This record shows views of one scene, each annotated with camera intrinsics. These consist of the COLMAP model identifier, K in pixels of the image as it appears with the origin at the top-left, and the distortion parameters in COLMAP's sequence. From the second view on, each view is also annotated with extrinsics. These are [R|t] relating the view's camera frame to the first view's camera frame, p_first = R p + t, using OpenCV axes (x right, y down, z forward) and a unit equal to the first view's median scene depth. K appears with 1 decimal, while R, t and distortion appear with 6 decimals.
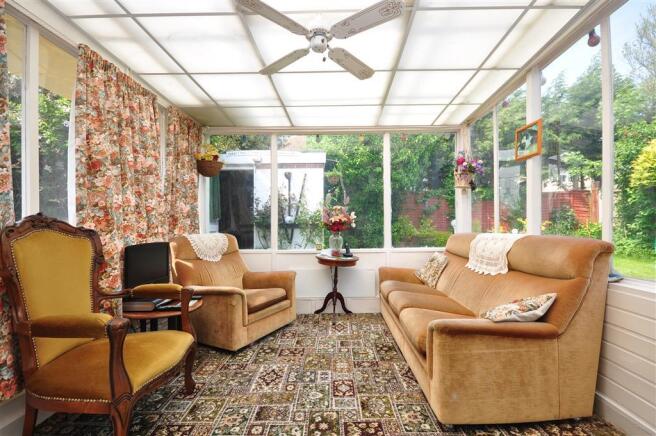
lens RADIAL K [[356.8, 0, 330.2], [0, 356.8, 219.3], [0, 0, 1]] dist [0.002514, 0.000083]
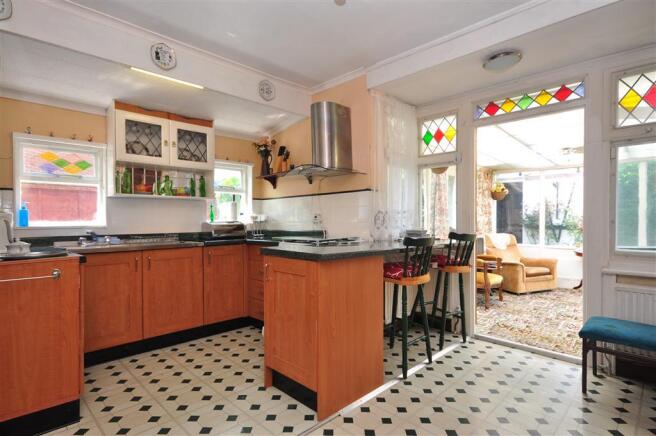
lens RADIAL K [[332.2, 0, 328.7], [0, 332.2, 217.0], [0, 0, 1]] dist [0.000169, 0.000042]
pose [[0.747780, 0.005179, -0.663927, 0.056452], [-0.001771, 0.999982, 0.005806, -0.022661], [0.663945, -0.003166, 0.747775, -0.361900]]
